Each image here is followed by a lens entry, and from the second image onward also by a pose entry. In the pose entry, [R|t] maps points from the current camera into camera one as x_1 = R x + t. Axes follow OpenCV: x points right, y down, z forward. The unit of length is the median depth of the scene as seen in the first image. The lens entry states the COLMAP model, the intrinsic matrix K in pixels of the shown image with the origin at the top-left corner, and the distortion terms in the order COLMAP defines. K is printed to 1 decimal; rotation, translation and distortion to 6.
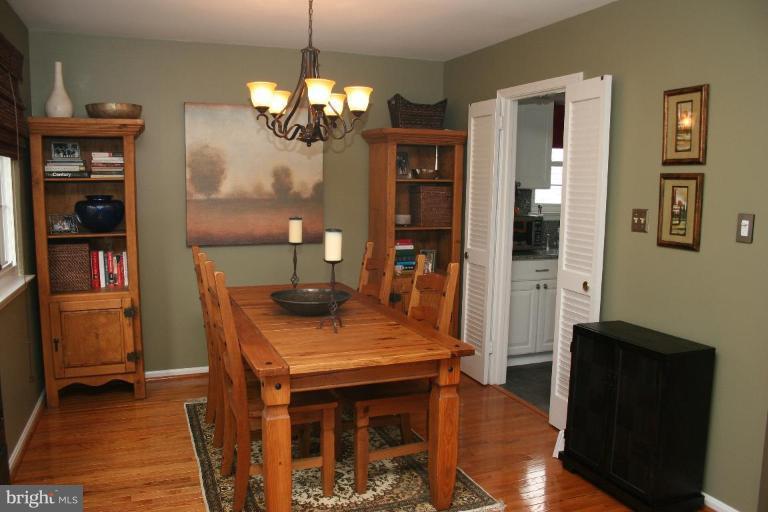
lens RADIAL K [[621.6, 0, 381.5], [0, 621.6, 272.1], [0, 0, 1]] dist [-0.145752, 0.127626]
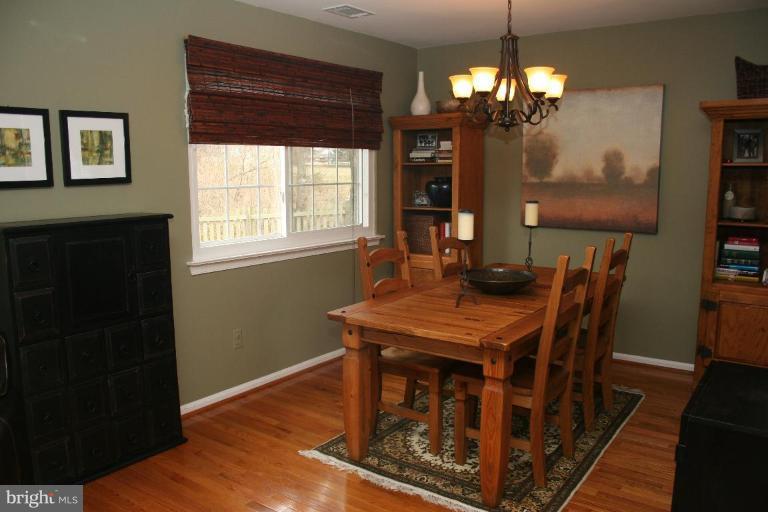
lens RADIAL K [[621.6, 0, 381.5], [0, 621.6, 272.1], [0, 0, 1]] dist [-0.145752, 0.127626]
pose [[0.545313, 0.128499, -0.828325, 0.526928], [-0.109525, 0.990631, 0.081573, -0.024930], [0.831046, 0.046240, 0.554278, 0.217992]]
